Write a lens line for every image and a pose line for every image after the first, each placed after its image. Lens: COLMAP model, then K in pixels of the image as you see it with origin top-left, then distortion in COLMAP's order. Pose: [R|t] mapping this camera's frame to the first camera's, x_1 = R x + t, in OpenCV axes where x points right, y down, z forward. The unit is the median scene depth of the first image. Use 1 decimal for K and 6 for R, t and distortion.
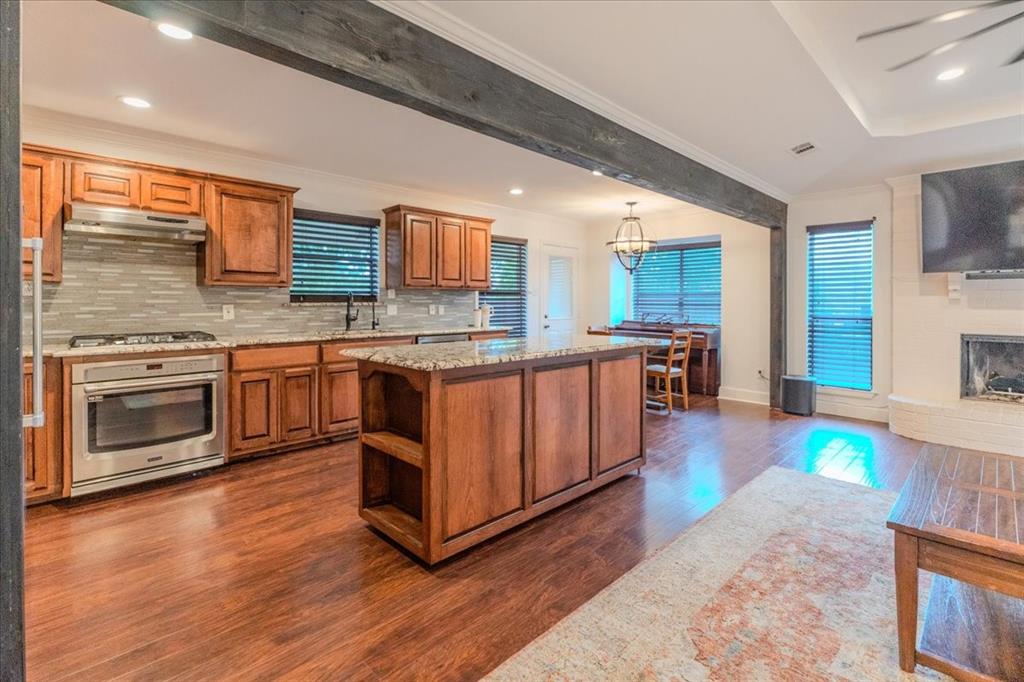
lens RADIAL K [[475.2, 0, 528.0], [0, 475.2, 300.8], [0, 0, 1]] dist [0.000059, 0.000400]
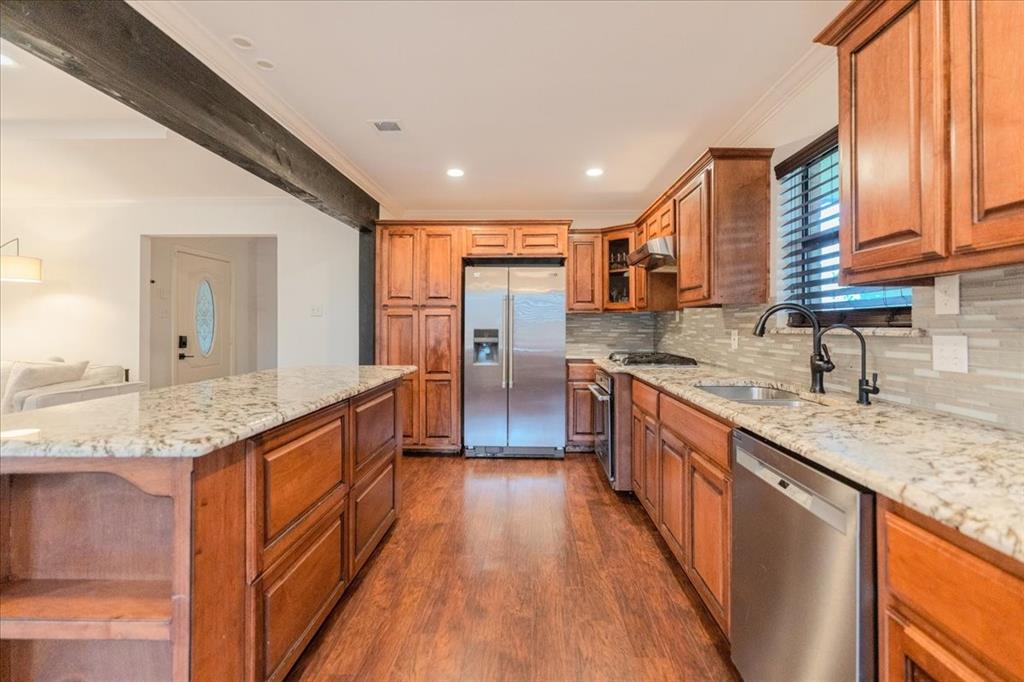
lens RADIAL K [[458.1, 0, 514.3], [0, 458.1, 320.5], [0, 0, 1]] dist [0.000405, -0.000065]
pose [[-0.741065, -0.008393, -0.671381, 0.125509], [0.000384, 0.999916, -0.012923, 0.002547], [0.671433, -0.009835, -0.741000, 1.255640]]
